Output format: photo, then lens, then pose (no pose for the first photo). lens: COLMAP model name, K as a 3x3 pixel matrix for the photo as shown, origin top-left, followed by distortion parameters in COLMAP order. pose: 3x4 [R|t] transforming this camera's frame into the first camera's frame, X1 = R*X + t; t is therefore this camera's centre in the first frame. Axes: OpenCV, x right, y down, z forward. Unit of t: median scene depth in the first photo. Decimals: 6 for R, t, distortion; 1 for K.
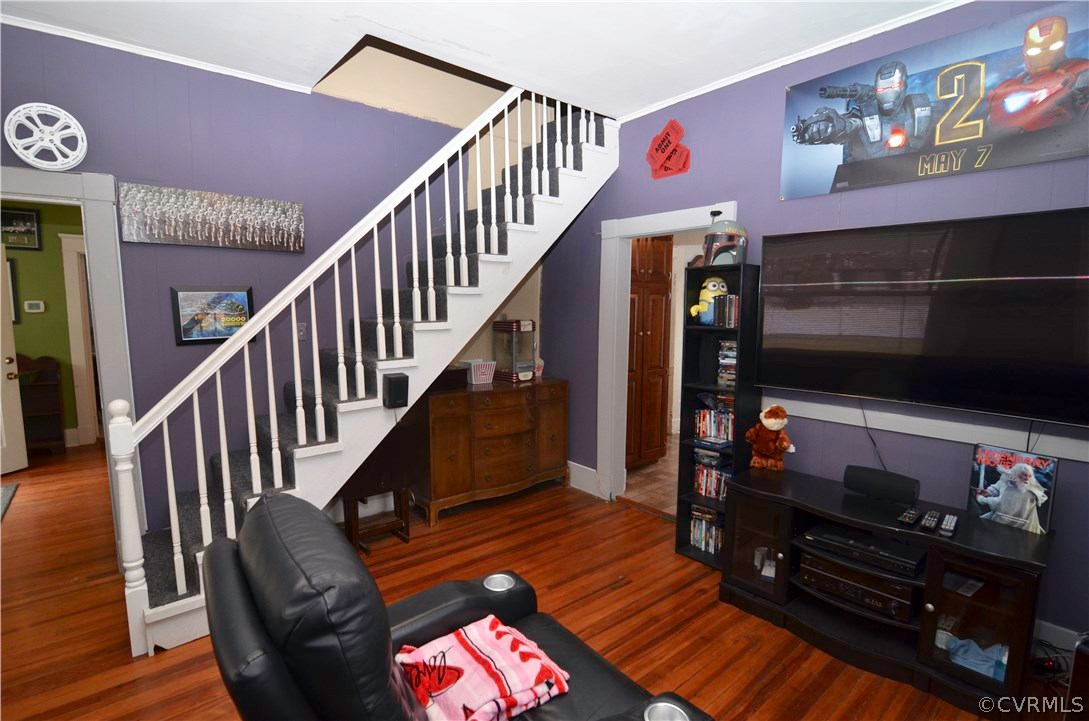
lens RADIAL K [[520.0, 0, 543.9], [0, 520.0, 363.9], [0, 0, 1]] dist [-0.017119, -0.004455]
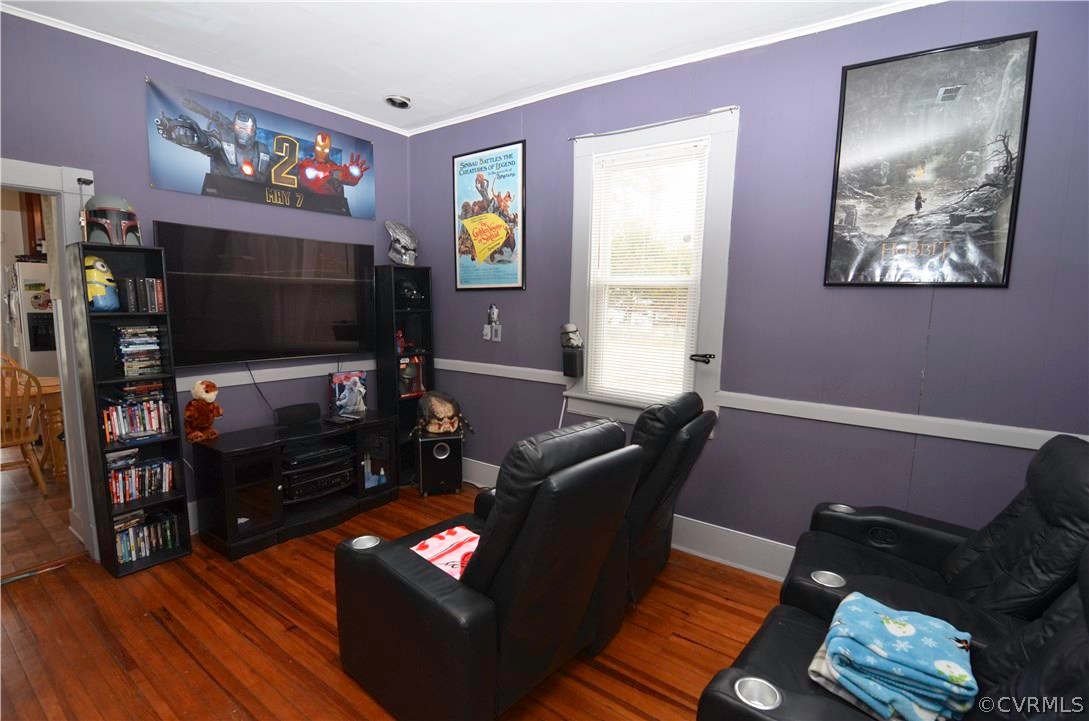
lens RADIAL K [[520.0, 0, 543.4], [0, 520.0, 361.8], [0, 0, 1]] dist [-0.017119, -0.004455]
pose [[-0.235403, -0.124061, 0.963947, -0.867103], [0.083710, 0.985546, 0.147283, -0.068558], [-0.968286, 0.115363, -0.221615, 0.595606]]
